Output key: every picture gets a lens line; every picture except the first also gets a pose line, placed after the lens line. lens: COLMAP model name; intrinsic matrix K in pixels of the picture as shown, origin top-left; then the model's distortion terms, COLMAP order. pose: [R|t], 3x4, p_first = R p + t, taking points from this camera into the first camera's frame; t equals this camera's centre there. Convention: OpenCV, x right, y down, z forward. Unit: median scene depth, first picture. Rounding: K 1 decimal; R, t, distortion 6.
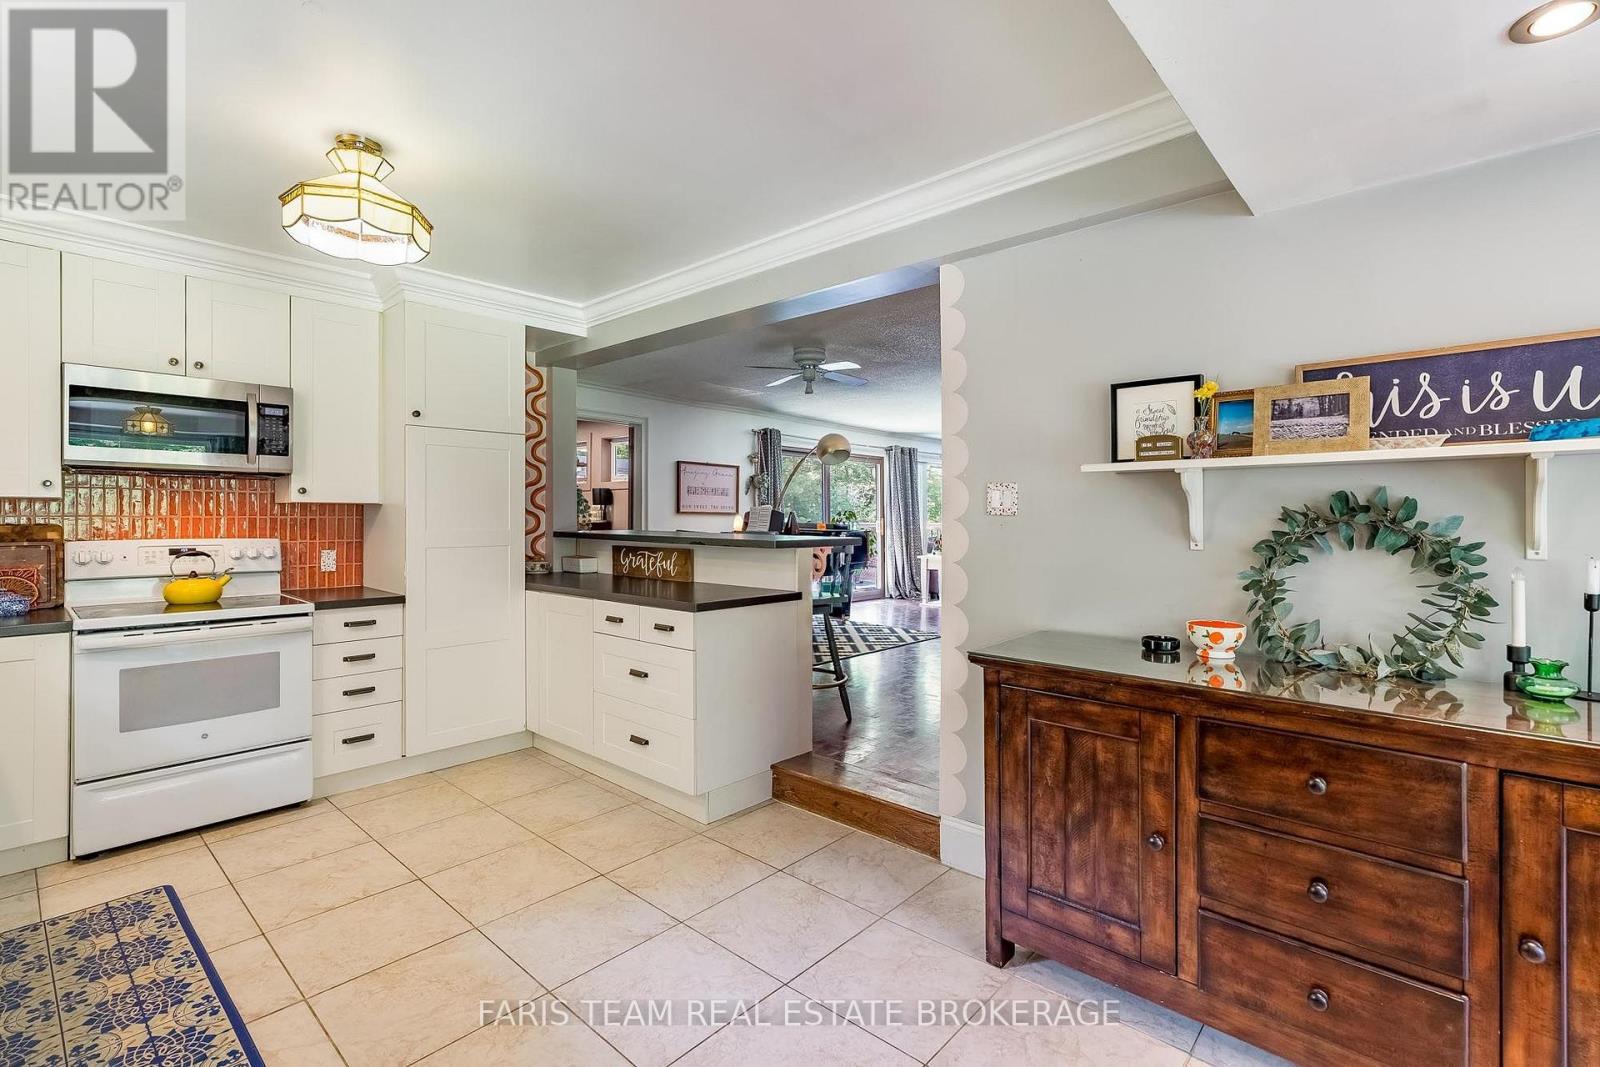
lens RADIAL K [[731.3, 0, 797.3], [0, 731.3, 516.3], [0, 0, 1]] dist [-0.000600, 0.000203]
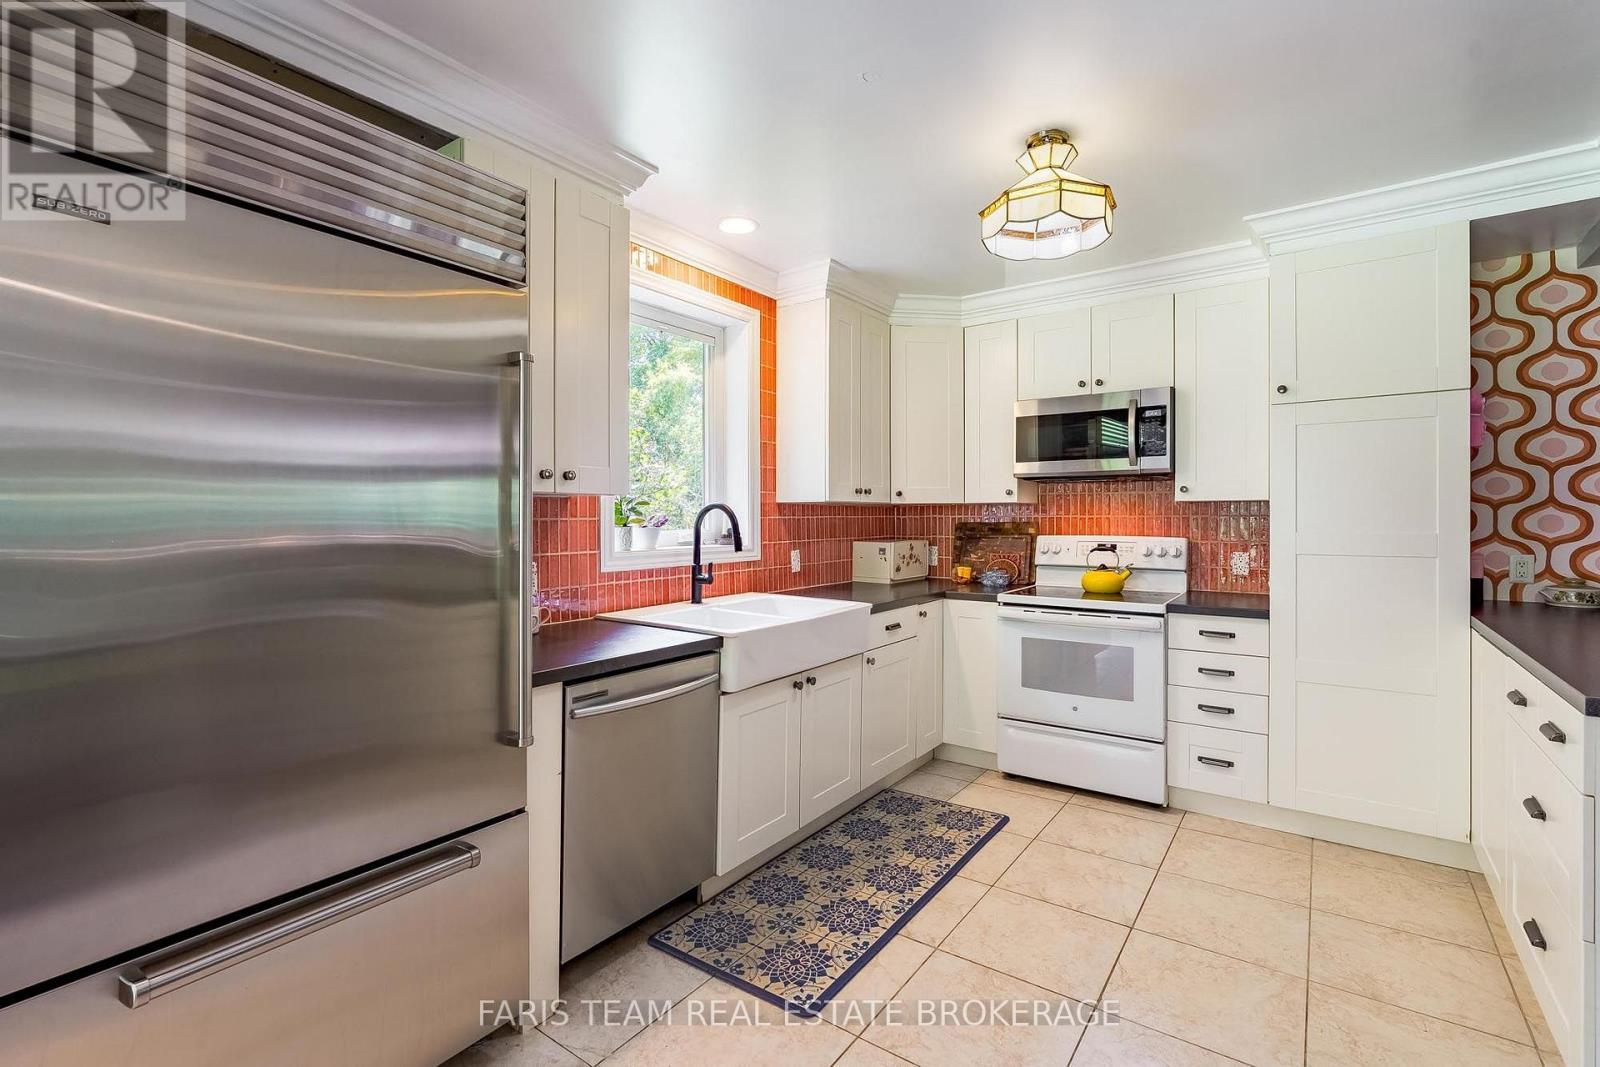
lens RADIAL K [[731.3, 0, 797.3], [0, 731.3, 516.3], [0, 0, 1]] dist [-0.000600, 0.000203]
pose [[0.110684, -0.002633, -0.993852, 0.248582], [0.003976, 0.999990, -0.002207, 0.001199], [0.993848, -0.003707, 0.110693, 0.399165]]
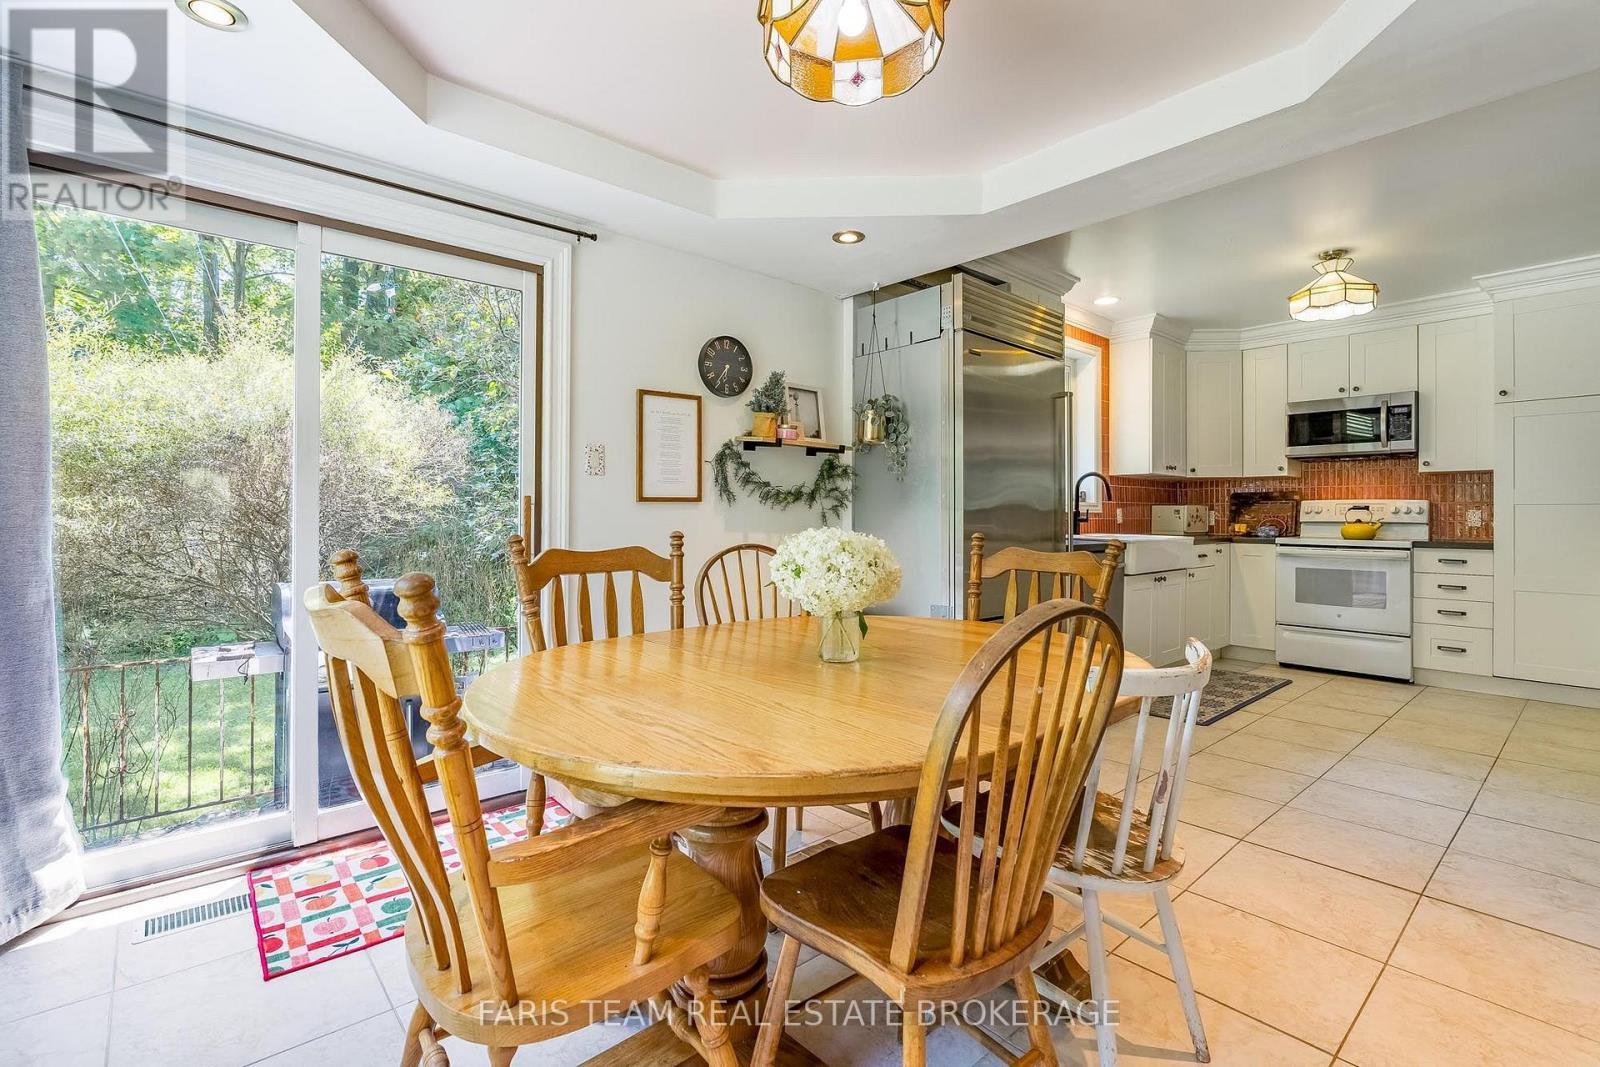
lens RADIAL K [[720.6, 0, 821.2], [0, 720.6, 504.9], [0, 0, 1]] dist [0.001090, 0.000687]
pose [[-0.100807, -0.013663, -0.994812, 0.831462], [-0.004586, 0.999901, -0.013268, 0.069721], [0.994895, 0.003225, -0.100859, 0.003795]]
